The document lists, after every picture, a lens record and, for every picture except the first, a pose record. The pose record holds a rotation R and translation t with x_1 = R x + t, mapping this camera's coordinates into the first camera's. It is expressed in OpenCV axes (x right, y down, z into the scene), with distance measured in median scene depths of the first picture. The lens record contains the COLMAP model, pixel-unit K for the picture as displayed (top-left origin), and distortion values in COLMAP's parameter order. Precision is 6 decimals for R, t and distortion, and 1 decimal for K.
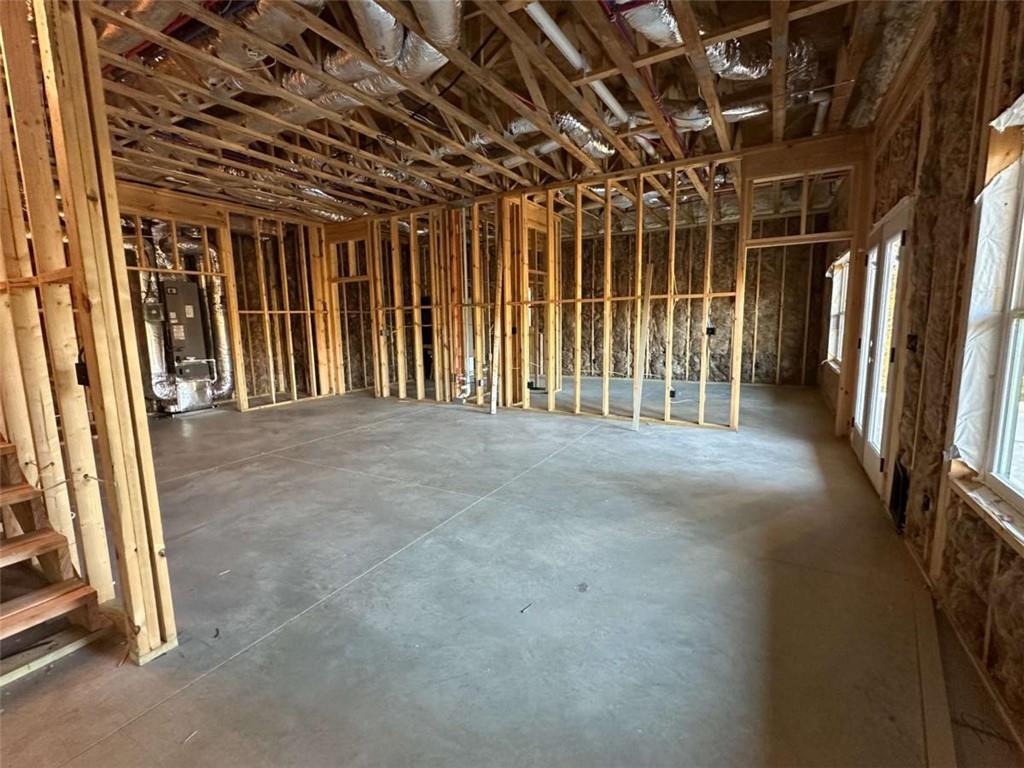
lens RADIAL K [[461.0, 0, 510.9], [0, 461.0, 384.0], [0, 0, 1]] dist [-0.002815, -0.000071]
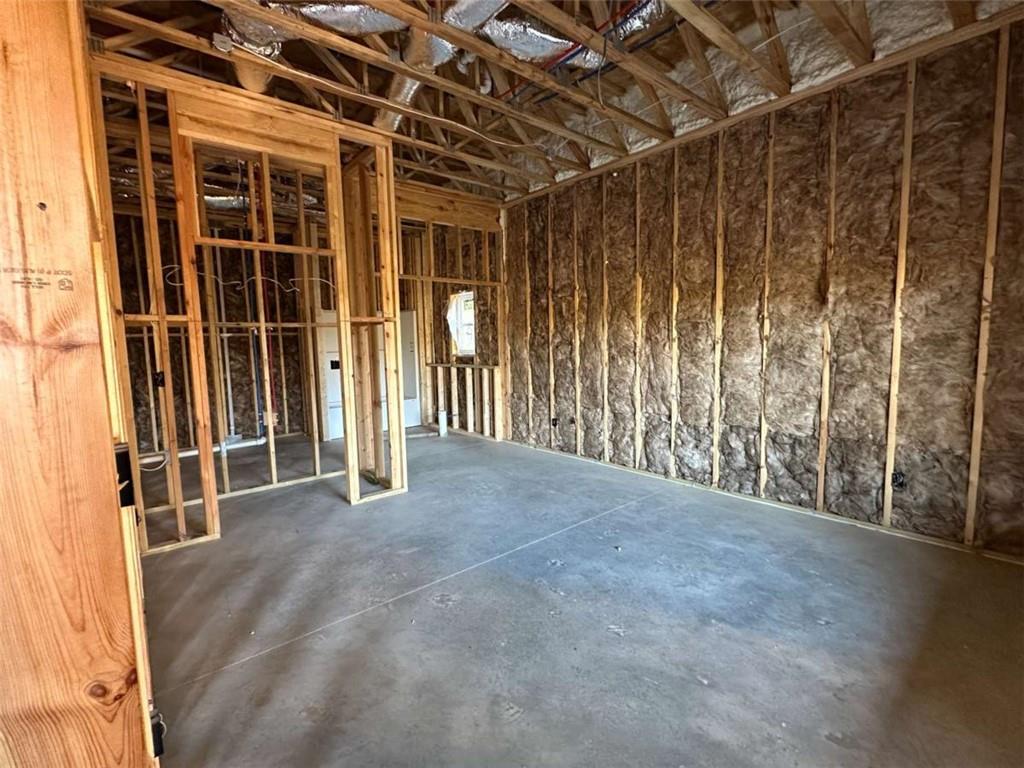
lens RADIAL K [[461.0, 0, 511.1], [0, 461.0, 384.7], [0, 0, 1]] dist [-0.002815, -0.000071]
pose [[0.938182, 0.035540, -0.344314, 0.543495], [-0.049738, 0.998234, -0.032487, -0.125116], [0.342551, 0.047604, 0.938292, 0.820256]]
